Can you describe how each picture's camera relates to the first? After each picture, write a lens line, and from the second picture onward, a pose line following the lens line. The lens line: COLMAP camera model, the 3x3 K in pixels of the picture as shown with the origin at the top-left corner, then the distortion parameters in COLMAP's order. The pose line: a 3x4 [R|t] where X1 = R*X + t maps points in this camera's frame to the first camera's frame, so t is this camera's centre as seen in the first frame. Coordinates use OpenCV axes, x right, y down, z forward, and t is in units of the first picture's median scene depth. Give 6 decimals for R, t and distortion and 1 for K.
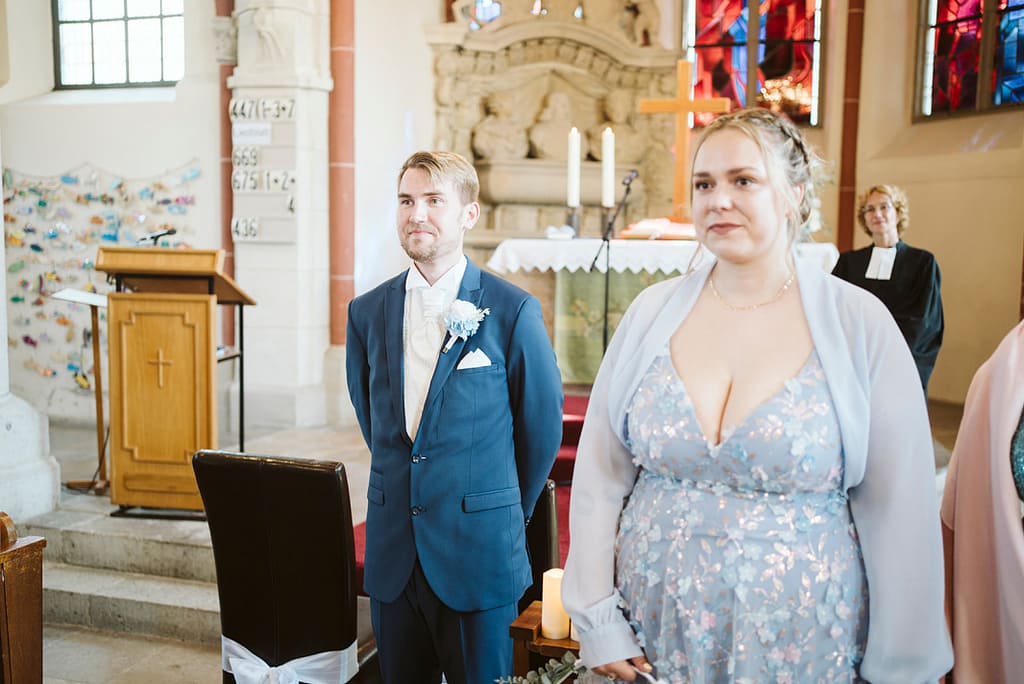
lens RADIAL K [[1038.3, 0, 512.0], [0, 1038.3, 342.0], [0, 0, 1]] dist [-0.003634, 0.008210]
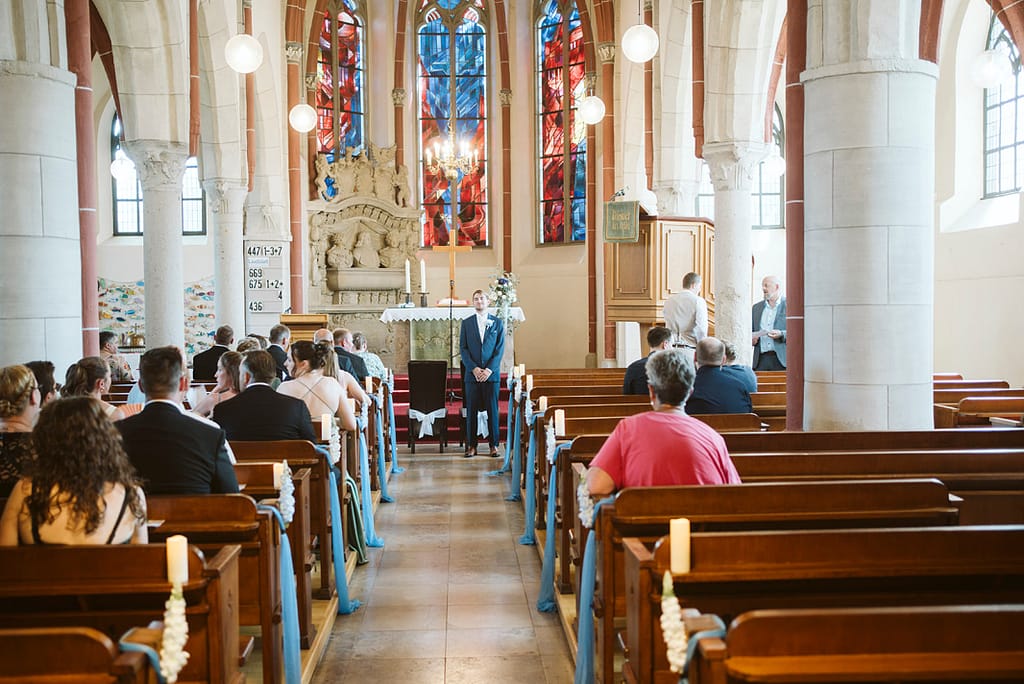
lens RADIAL K [[1032.4, 0, 488.6], [0, 1032.4, 342.7], [0, 0, 1]] dist [-0.001056, 0.000740]
pose [[0.935710, -0.036915, 0.350835, -0.461933], [0.059320, 0.996814, -0.053327, 0.087364], [-0.347748, 0.070710, 0.934918, -0.939767]]
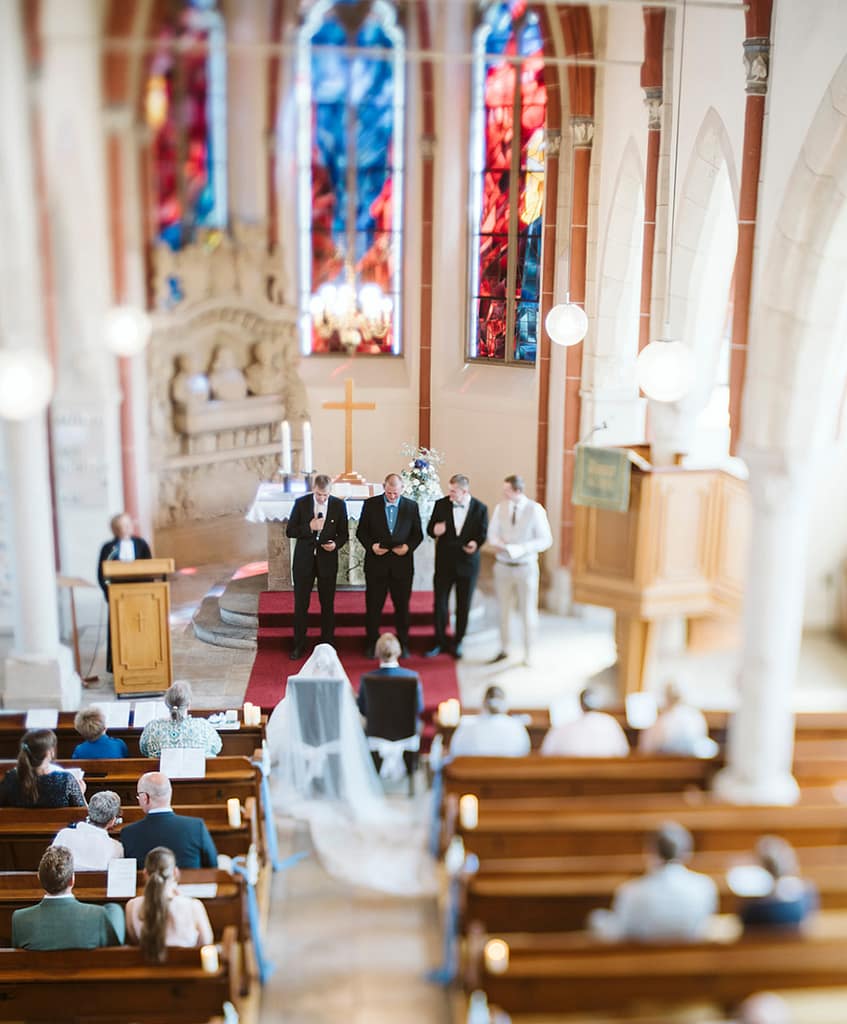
lens RADIAL K [[1296.8, 0, 421.7], [0, 1296.8, 574.3], [0, 0, 1]] dist [-0.026092, -0.021881]
pose [[0.926757, -0.099369, 0.362280, -0.396942], [0.039962, 0.984987, 0.167942, -0.245509], [-0.373529, -0.141164, 0.916815, -0.763441]]
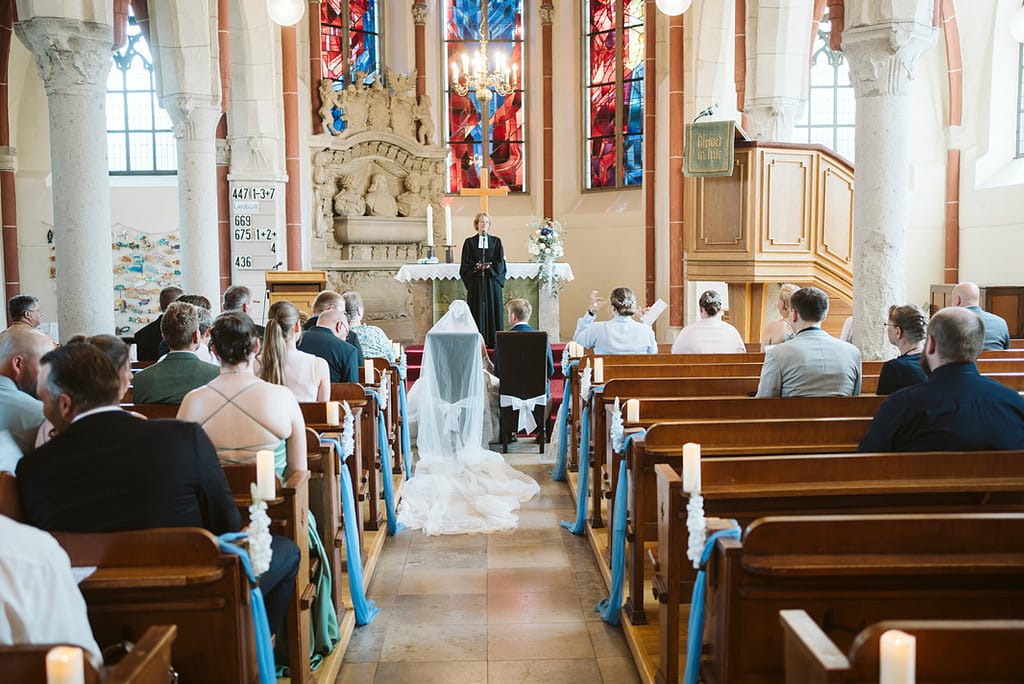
lens RADIAL K [[1038.3, 0, 512.0], [0, 1038.3, 342.0], [0, 0, 1]] dist [-0.003634, 0.008210]
pose [[0.937341, -0.049132, 0.344933, -0.367104], [0.057715, 0.998226, -0.014652, 0.062279], [-0.343601, 0.033642, 0.938513, -0.640438]]
